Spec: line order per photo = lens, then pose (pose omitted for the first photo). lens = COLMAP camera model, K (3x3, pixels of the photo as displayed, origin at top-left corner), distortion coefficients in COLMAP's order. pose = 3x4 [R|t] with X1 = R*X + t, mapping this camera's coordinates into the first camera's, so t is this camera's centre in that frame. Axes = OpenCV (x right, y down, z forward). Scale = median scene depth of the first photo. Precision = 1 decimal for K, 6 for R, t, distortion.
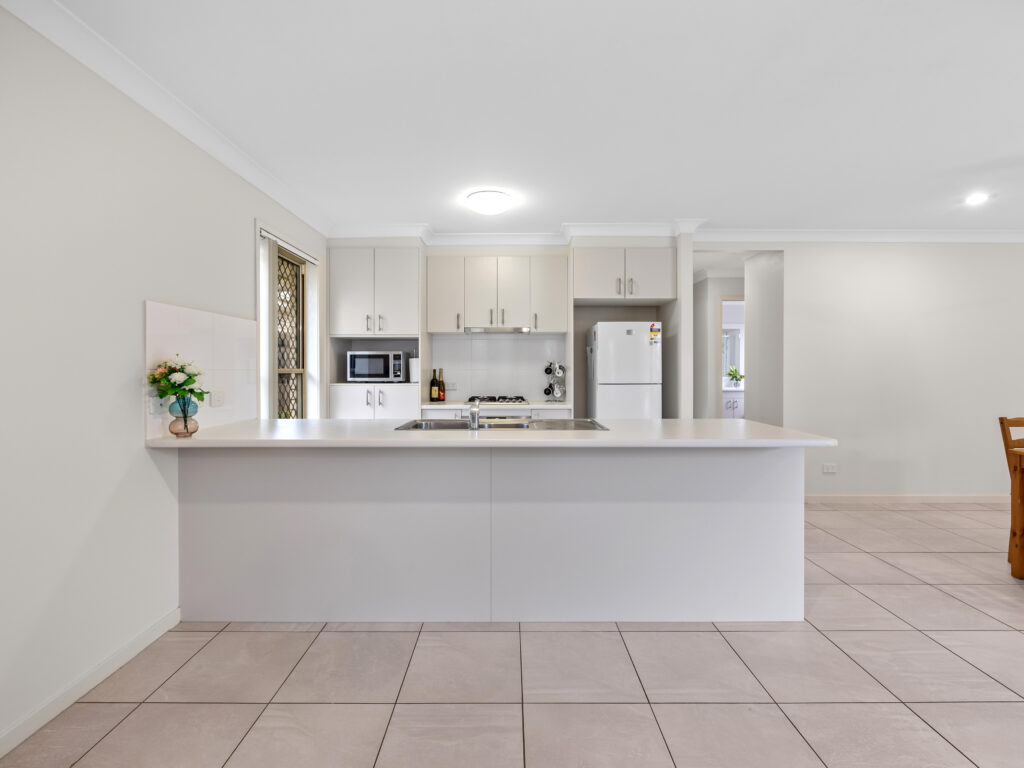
lens RADIAL K [[461.7, 0, 510.4], [0, 461.7, 374.3], [0, 0, 1]] dist [0.000120, 0.000219]
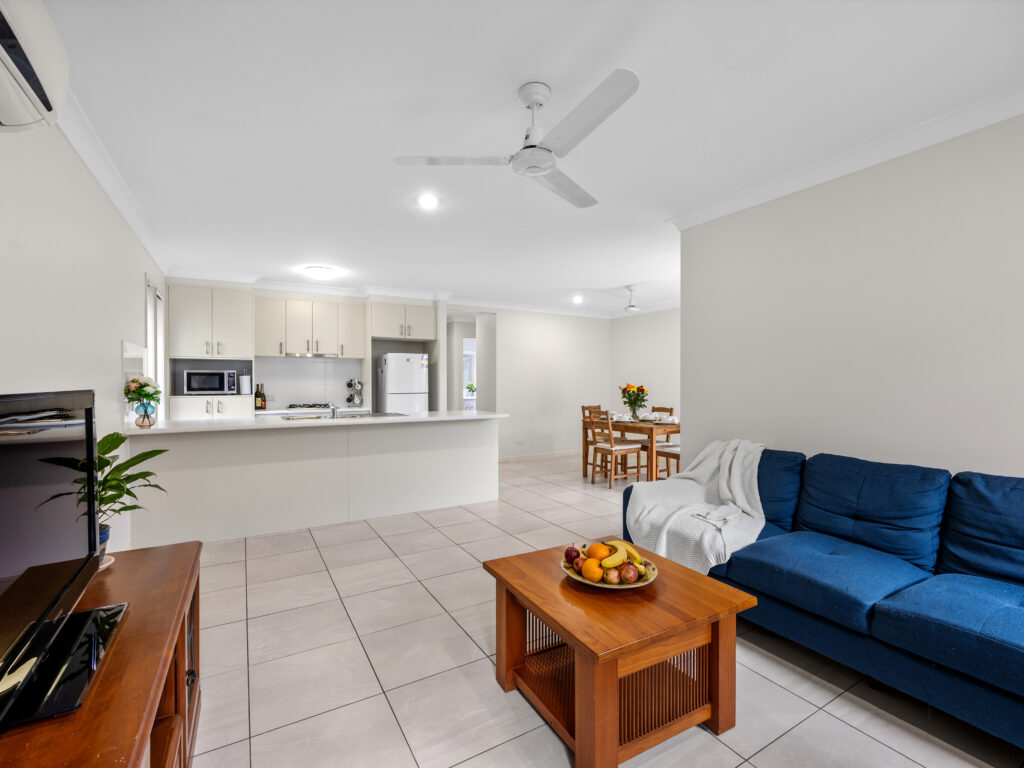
lens RADIAL K [[461.7, 0, 510.4], [0, 461.7, 374.3], [0, 0, 1]] dist [0.000120, 0.000219]
pose [[0.861282, 0.008497, 0.508056, -0.227779], [0.007891, 0.999516, -0.030092, 0.005825], [-0.508065, 0.029927, 0.860798, -0.492141]]
